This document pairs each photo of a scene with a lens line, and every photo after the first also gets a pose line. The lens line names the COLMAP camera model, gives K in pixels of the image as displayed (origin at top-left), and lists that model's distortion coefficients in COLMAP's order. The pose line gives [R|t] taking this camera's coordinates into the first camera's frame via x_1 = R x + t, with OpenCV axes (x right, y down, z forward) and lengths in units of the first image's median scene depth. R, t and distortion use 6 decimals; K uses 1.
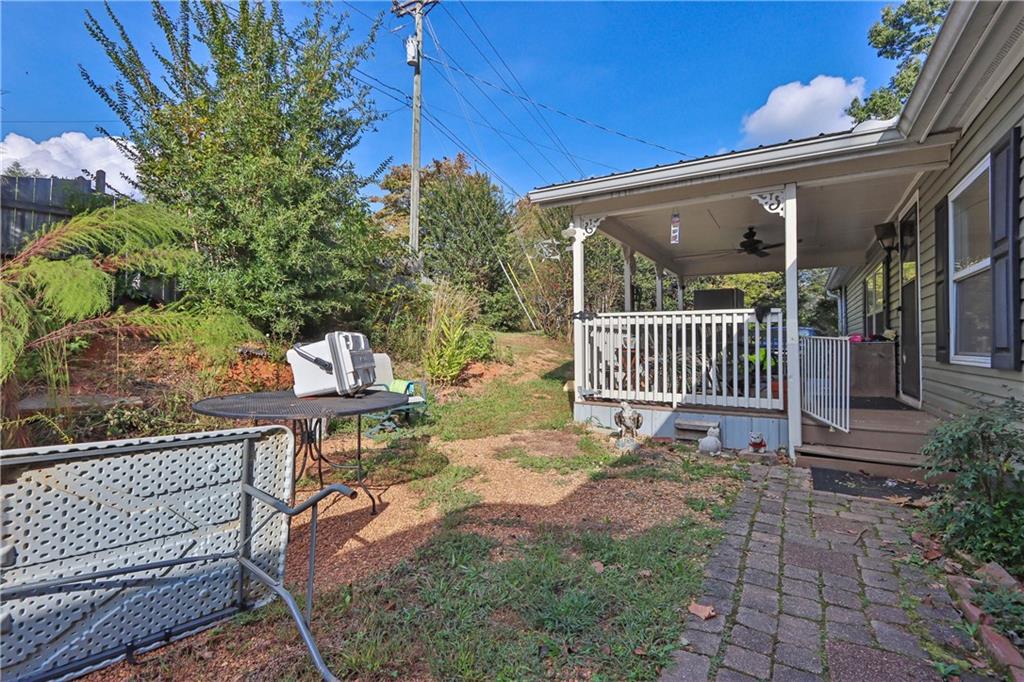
lens RADIAL K [[484.5, 0, 504.2], [0, 484.5, 336.6], [0, 0, 1]] dist [-0.013360, 0.001093]
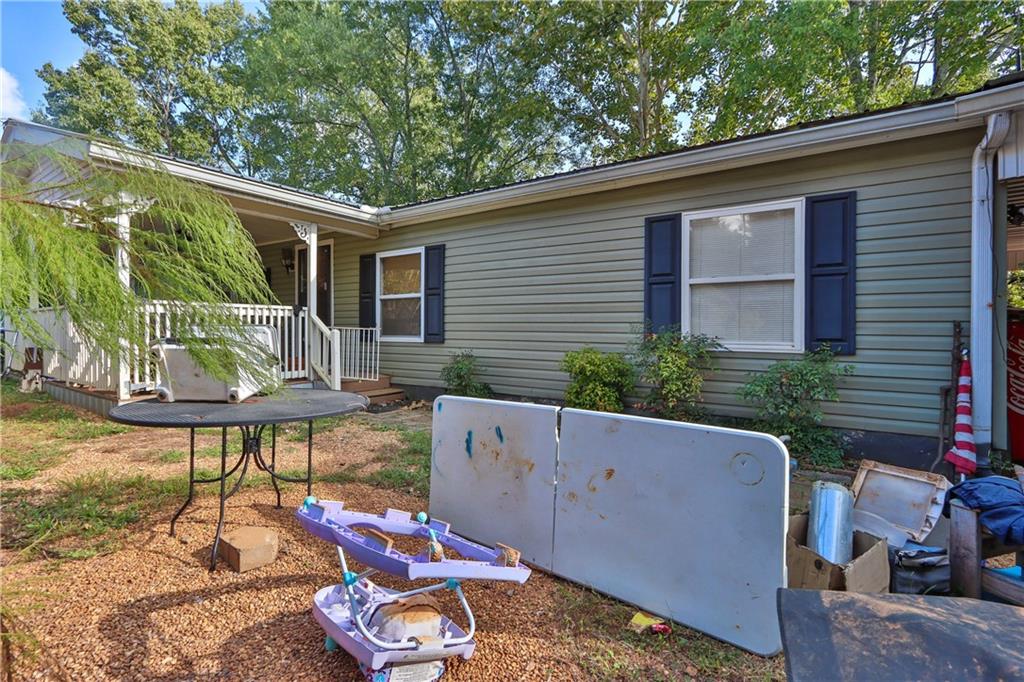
lens RADIAL K [[484.5, 0, 504.2], [0, 484.5, 336.6], [0, 0, 1]] dist [-0.013360, 0.001093]
pose [[0.054686, -0.014432, 0.998399, -0.838847], [-0.021495, 0.999647, 0.015627, -0.006417], [-0.998272, -0.022315, 0.054357, 0.328710]]
